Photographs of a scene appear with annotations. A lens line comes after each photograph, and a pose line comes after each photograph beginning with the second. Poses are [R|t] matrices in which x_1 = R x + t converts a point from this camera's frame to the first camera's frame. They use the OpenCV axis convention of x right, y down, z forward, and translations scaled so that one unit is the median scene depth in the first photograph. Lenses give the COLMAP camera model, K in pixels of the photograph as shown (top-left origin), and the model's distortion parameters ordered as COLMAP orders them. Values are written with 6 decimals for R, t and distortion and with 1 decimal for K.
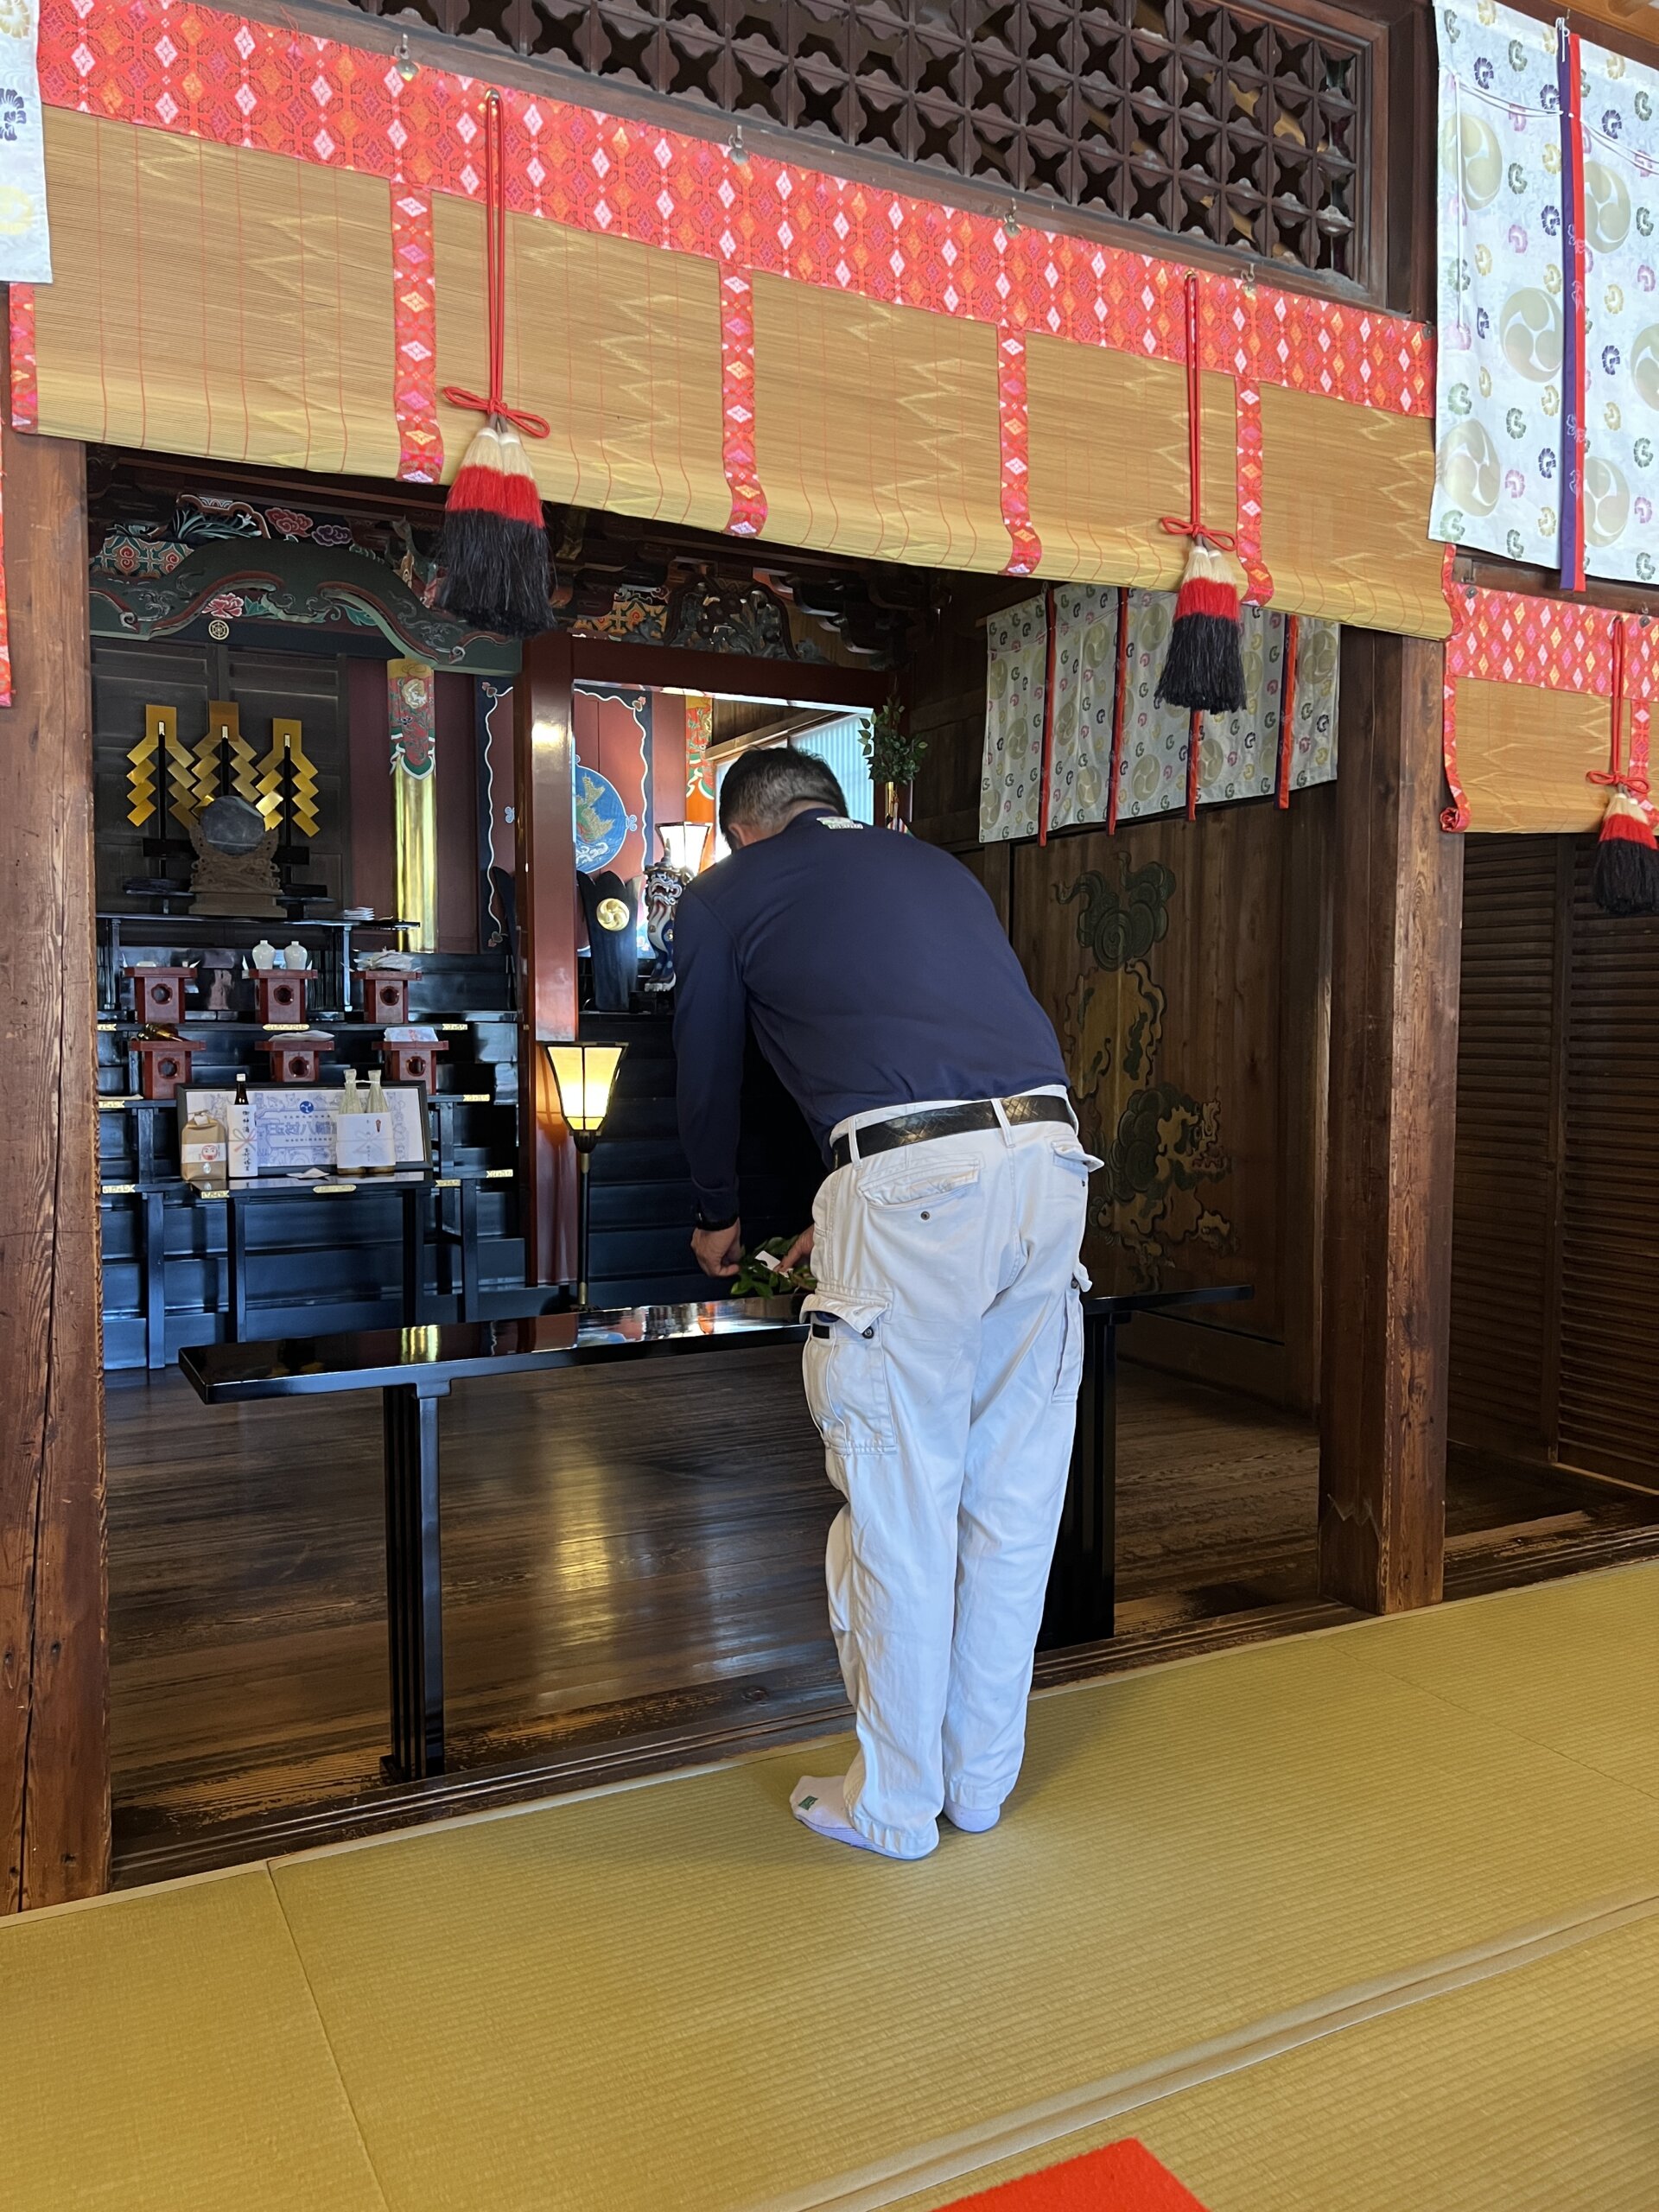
lens RADIAL K [[1744.4, 0, 819.0], [0, 1744.4, 1087.9], [0, 0, 1]] dist [0.062436, -0.089719]
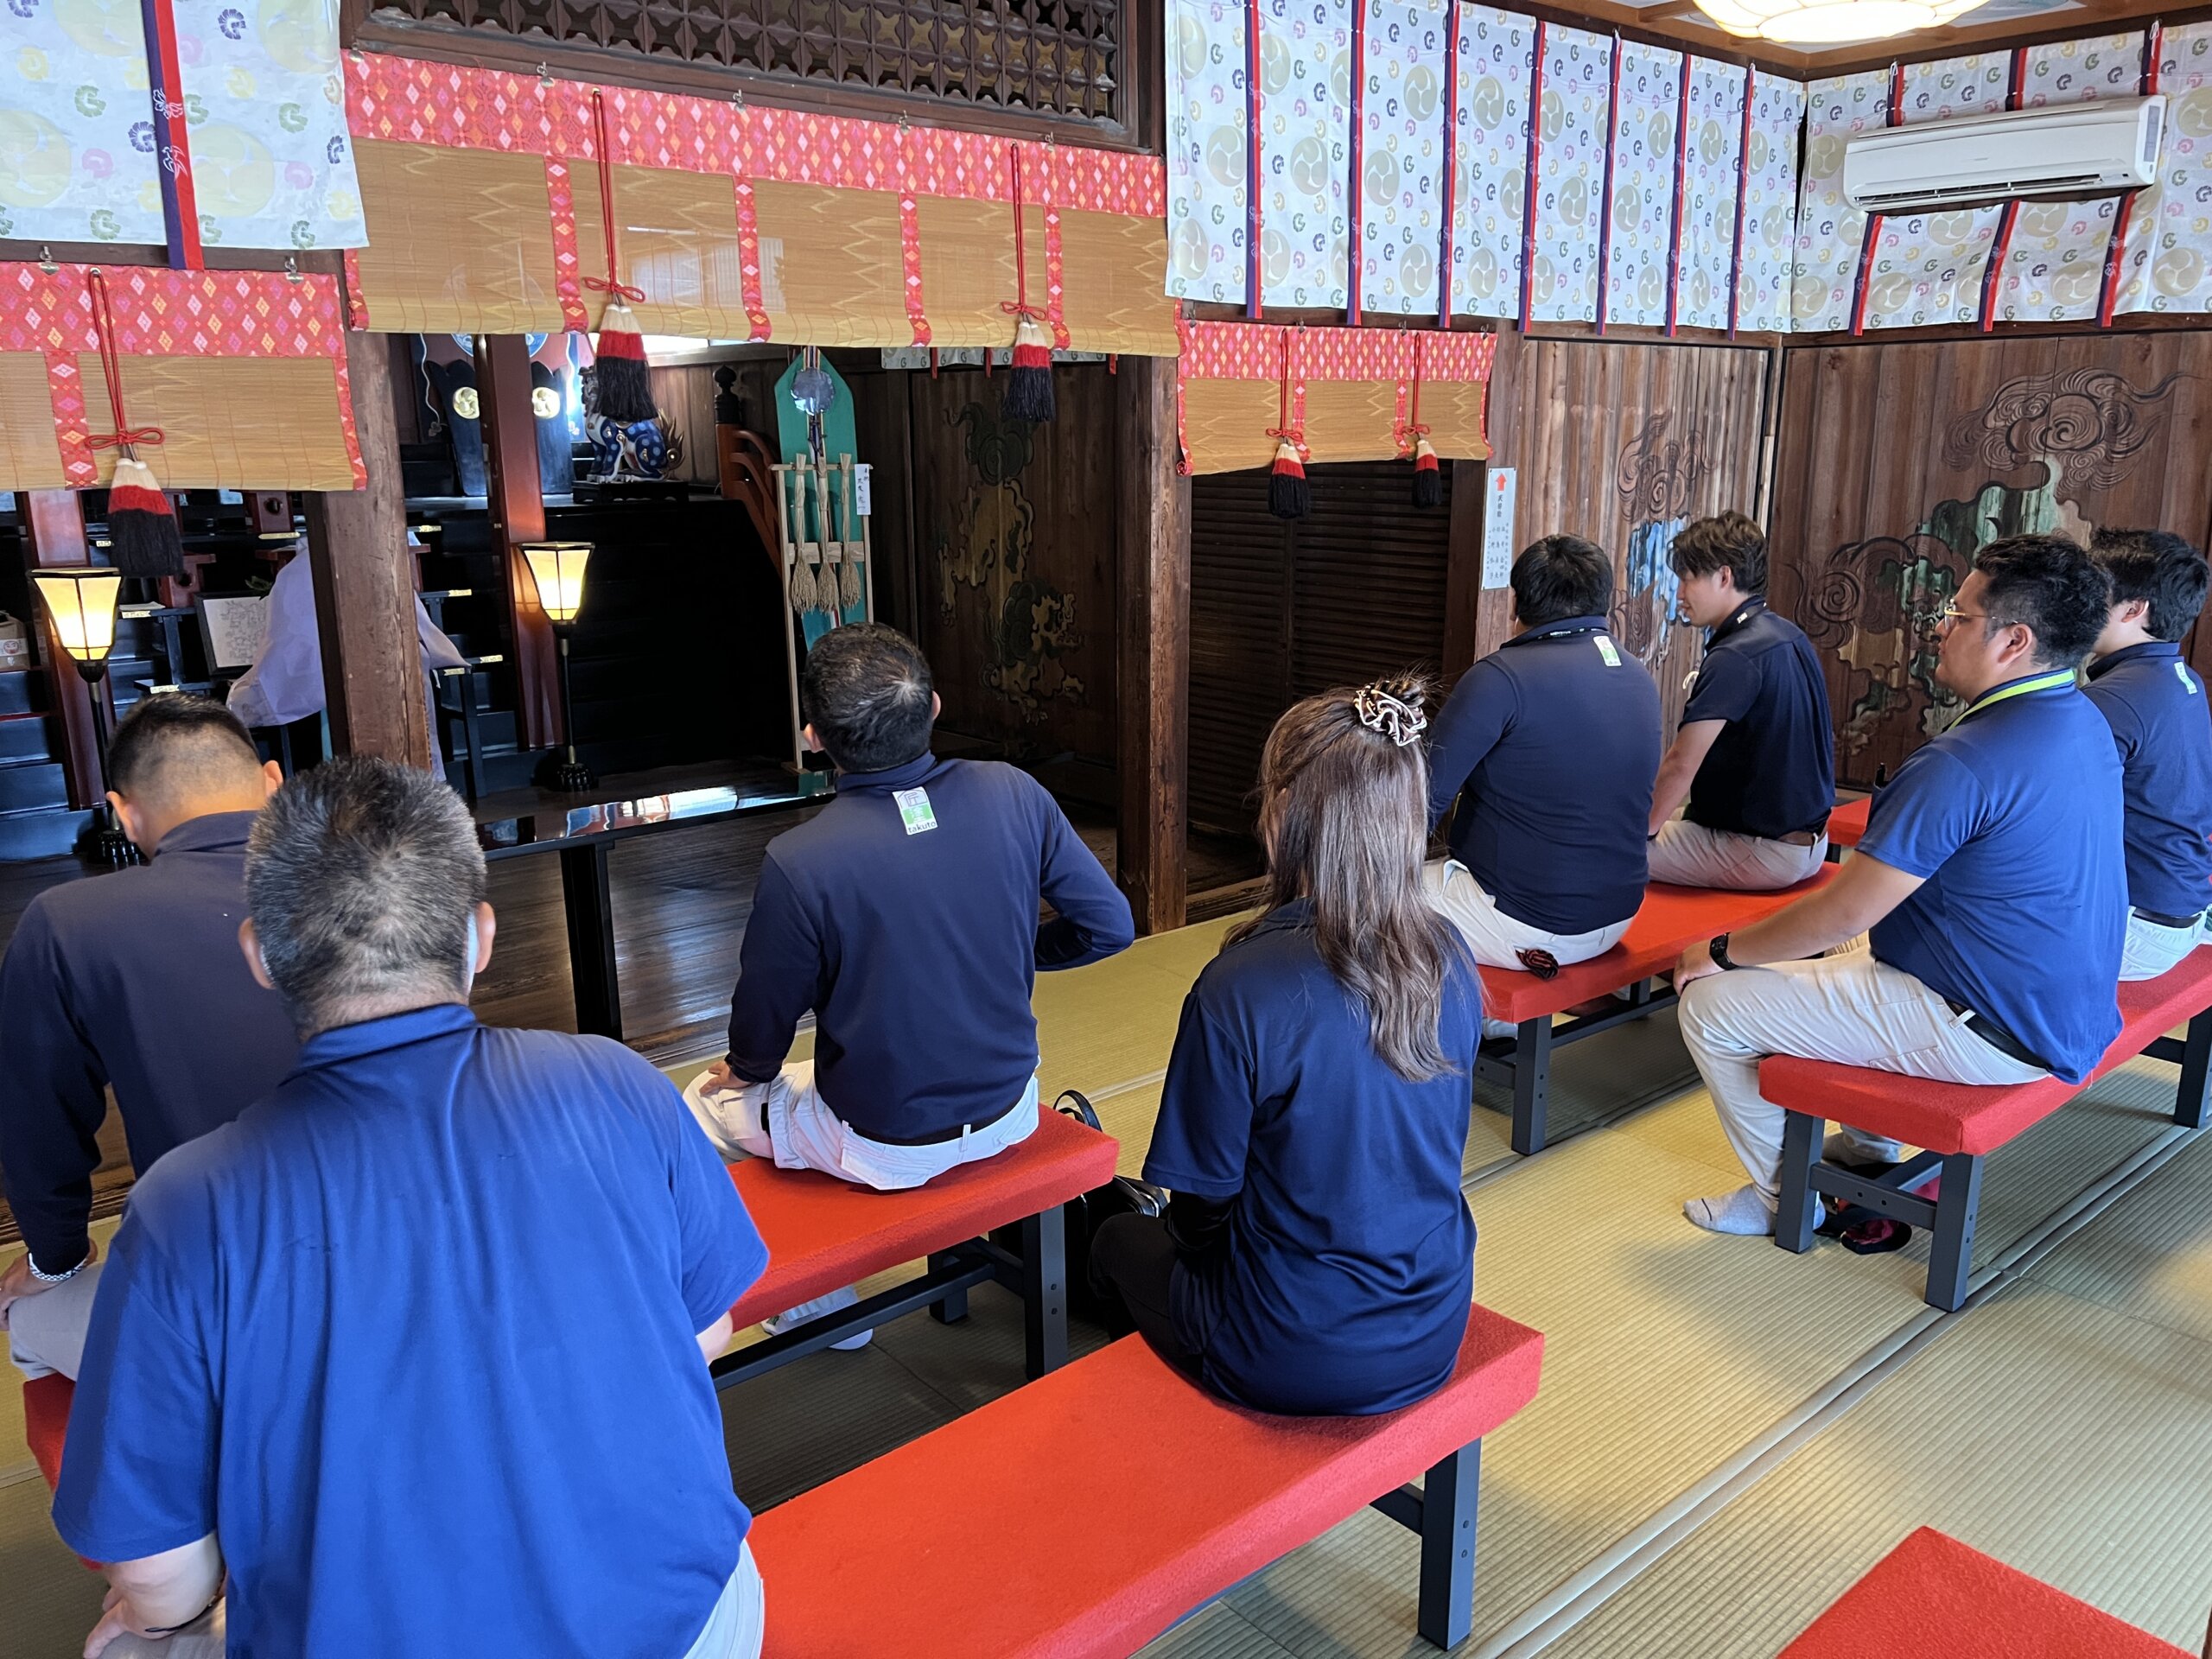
lens RADIAL K [[1680.7, 0, 1091.0], [0, 1680.7, 835.6], [0, 0, 1]] dist [0.021100, -0.041773]
pose [[0.976739, -0.065346, 0.204233, -0.072718], [0.025268, 0.980875, 0.192994, -0.121672], [-0.212938, -0.183344, 0.959709, -0.573706]]
